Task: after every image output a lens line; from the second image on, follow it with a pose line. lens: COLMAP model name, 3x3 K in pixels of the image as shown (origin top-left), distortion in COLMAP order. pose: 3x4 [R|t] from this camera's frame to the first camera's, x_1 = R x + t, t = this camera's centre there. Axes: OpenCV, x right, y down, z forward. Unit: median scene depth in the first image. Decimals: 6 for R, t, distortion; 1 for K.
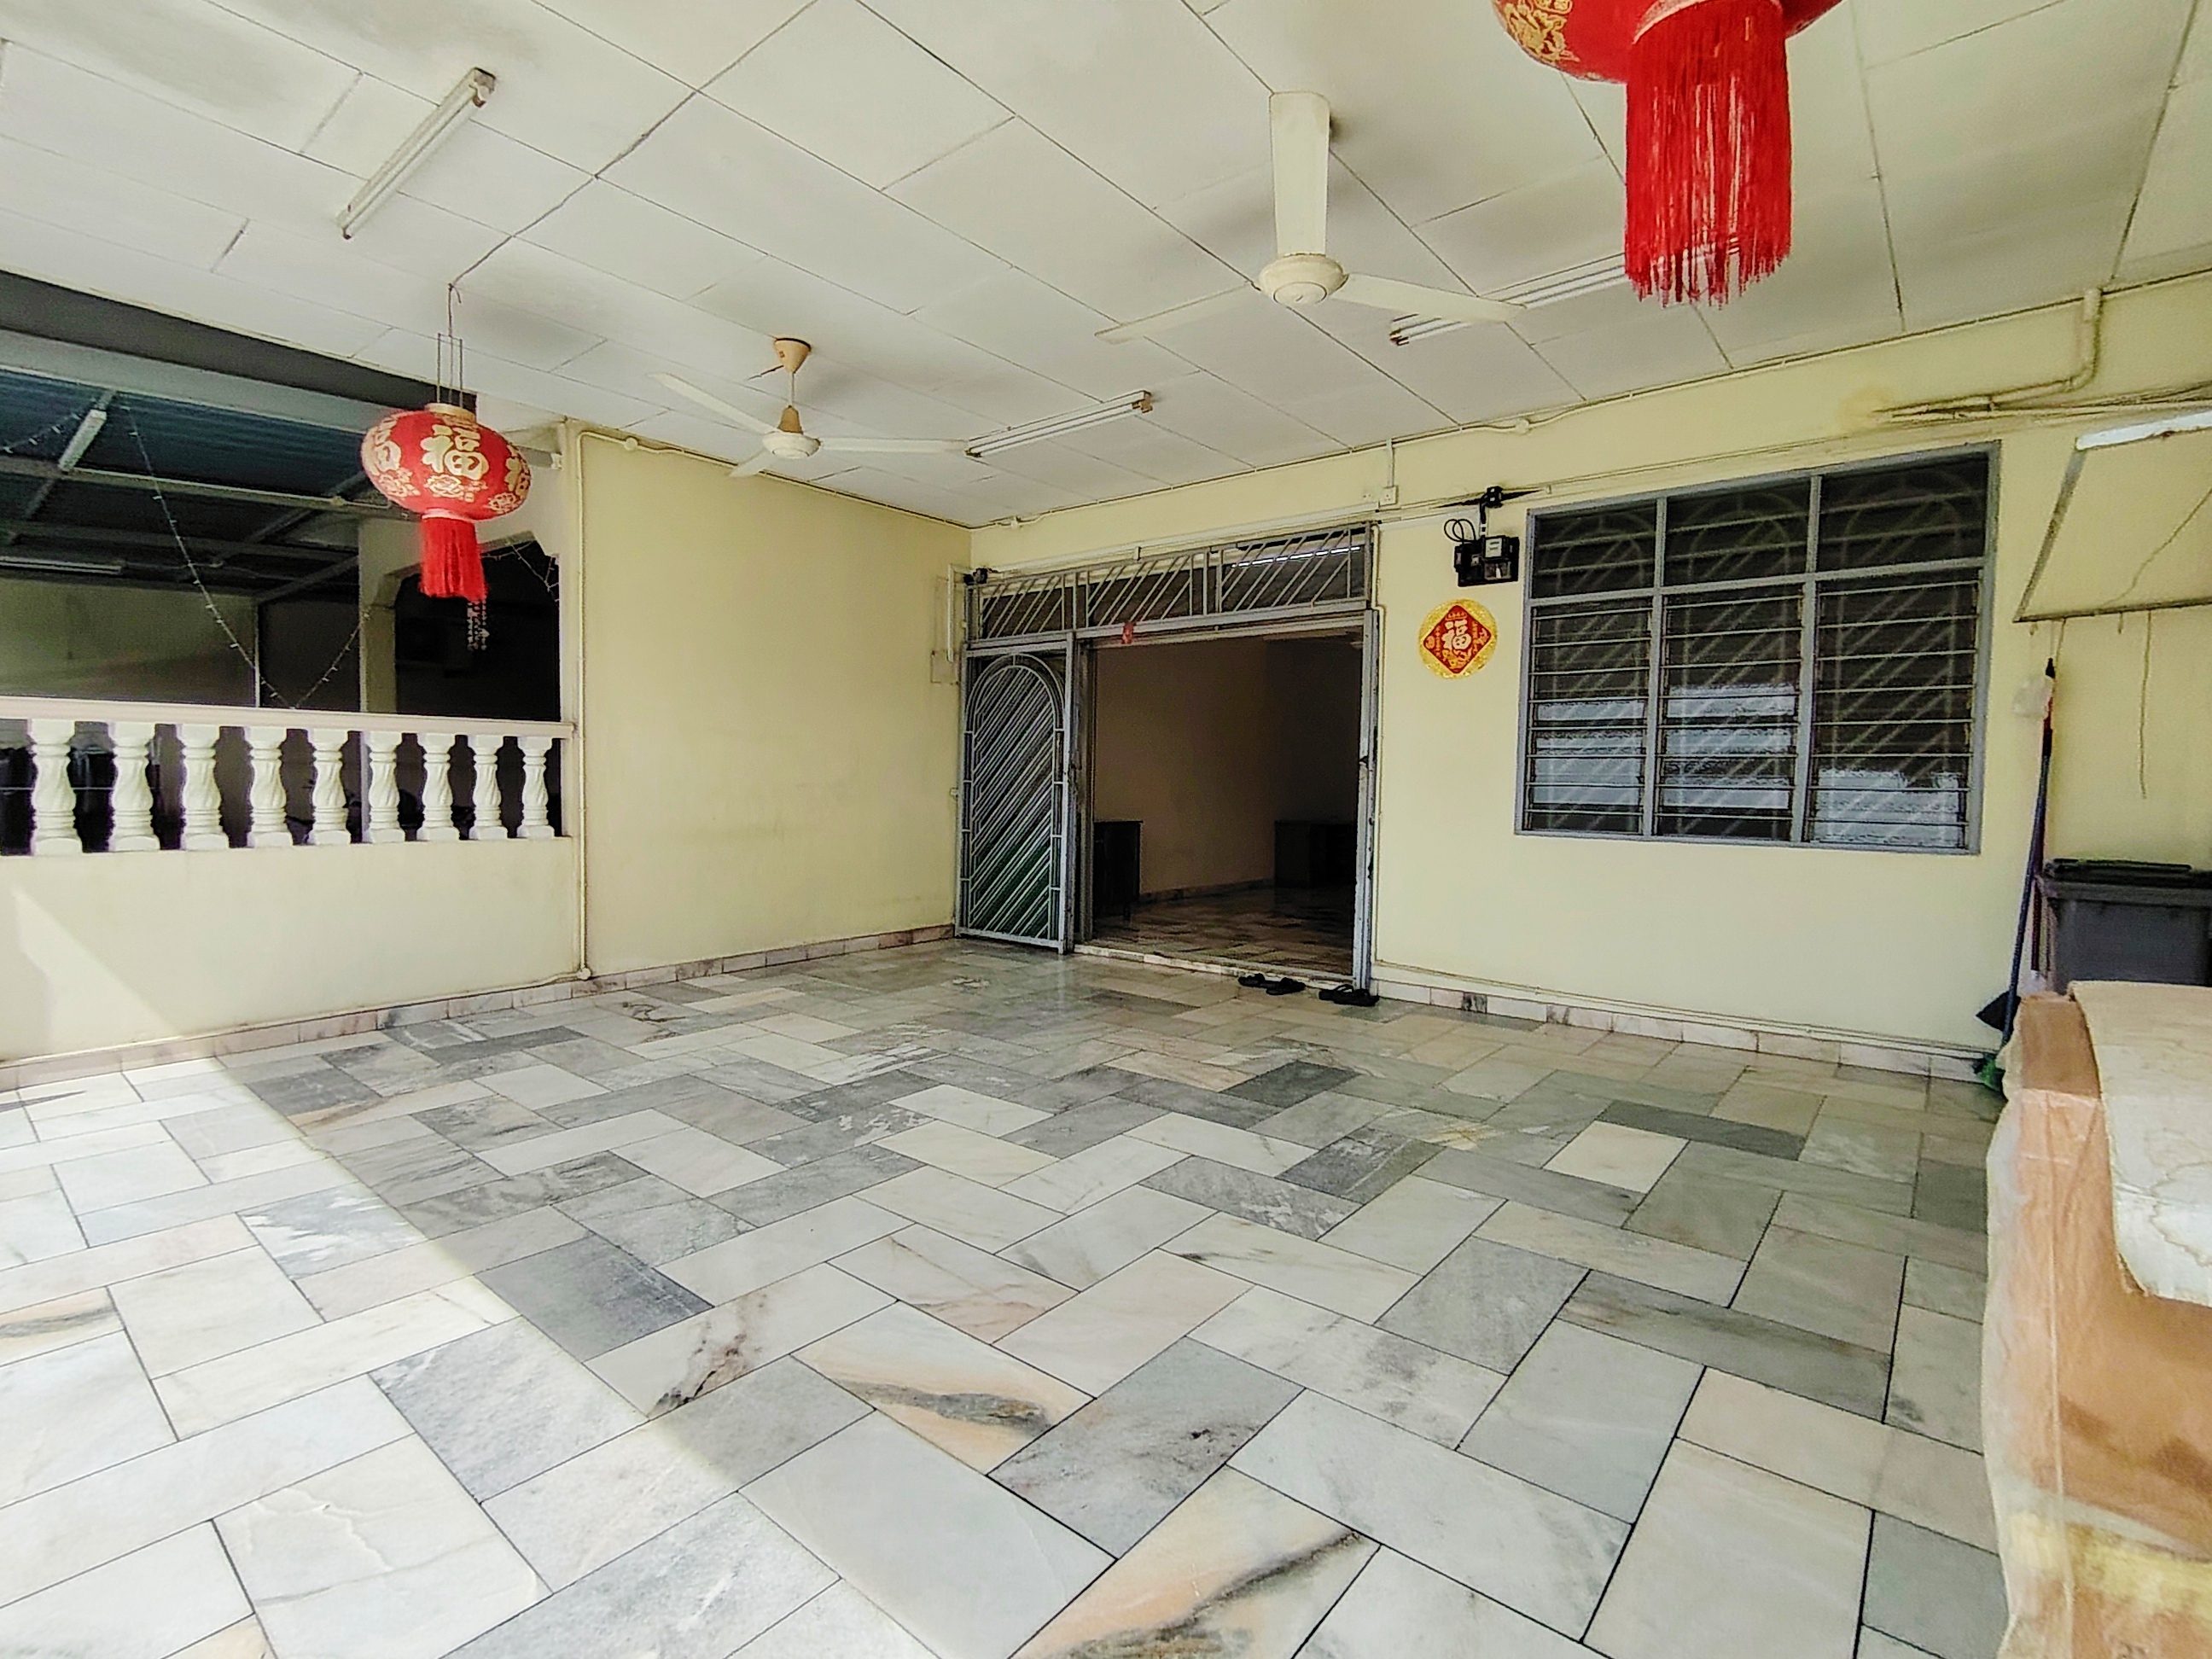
lens RADIAL K [[1032.2, 0, 1100.2], [0, 1032.2, 829.8], [0, 0, 1]] dist [-0.001951, 0.000002]
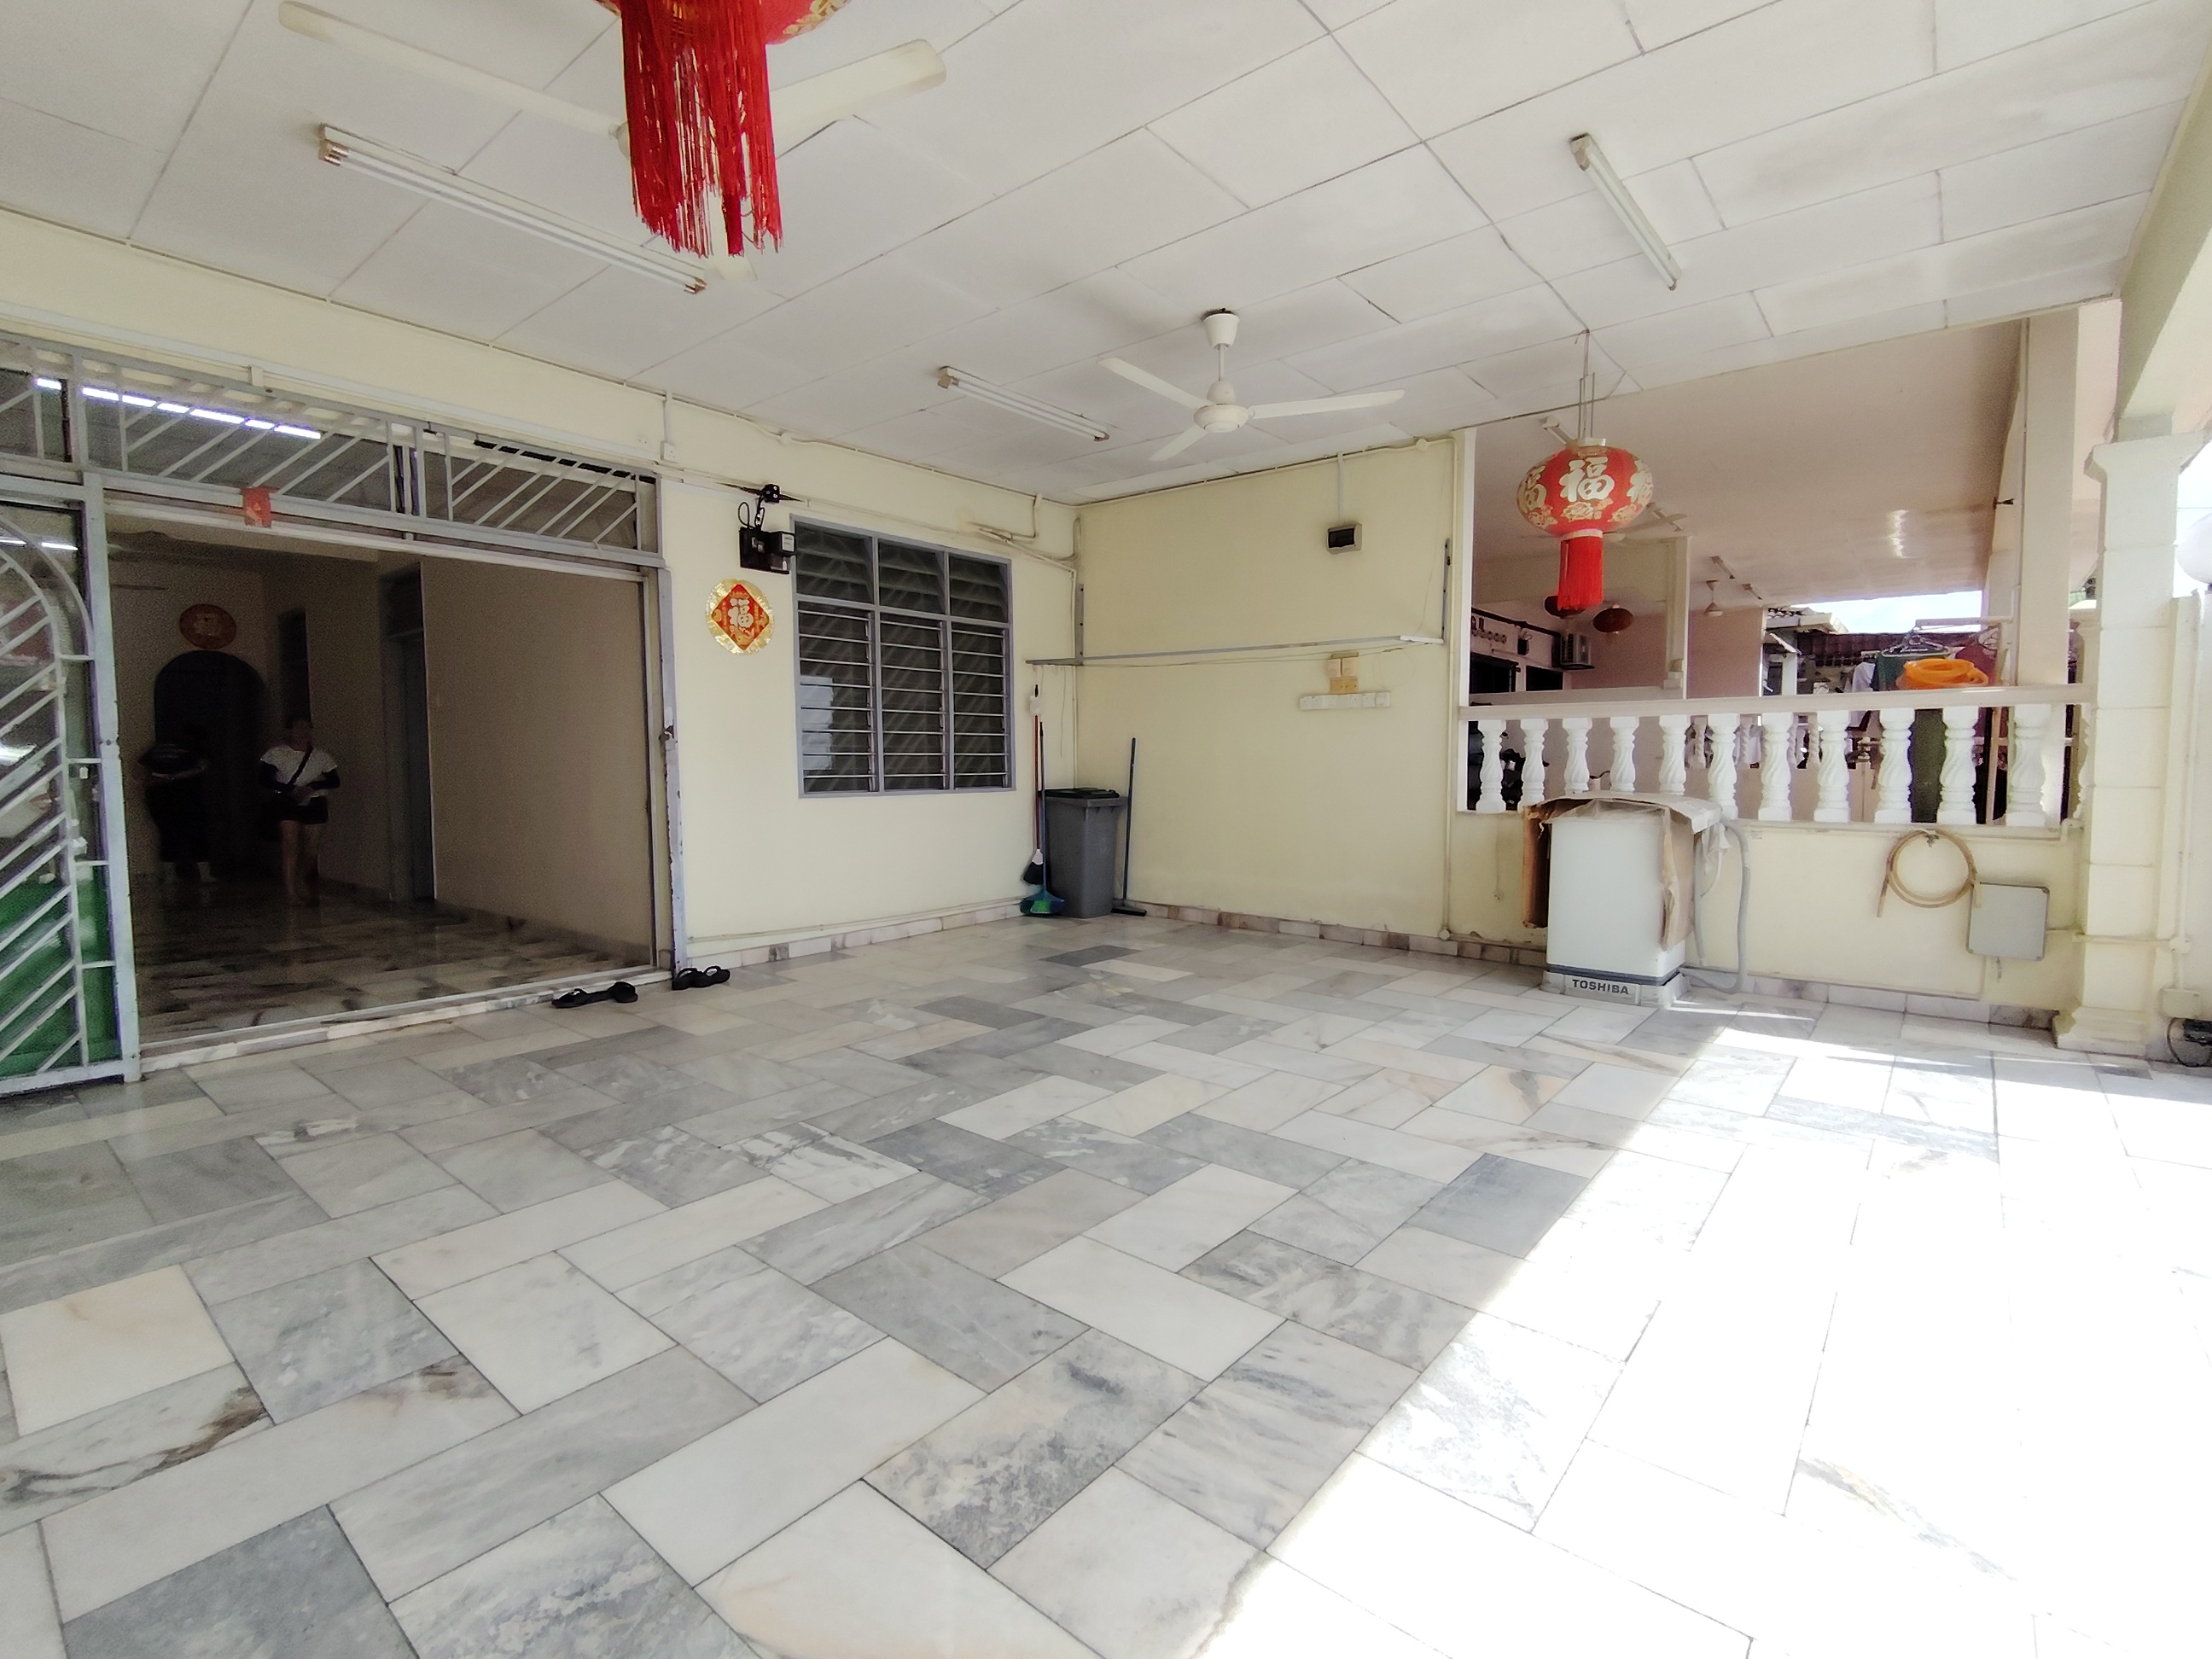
lens RADIAL K [[1032.2, 0, 1100.2], [0, 1032.2, 829.8], [0, 0, 1]] dist [-0.001951, 0.000002]
pose [[0.002315, -0.080845, 0.996724, -0.957800], [0.050741, 0.995452, 0.080624, -0.045823], [-0.998709, 0.050388, 0.006407, 0.846963]]
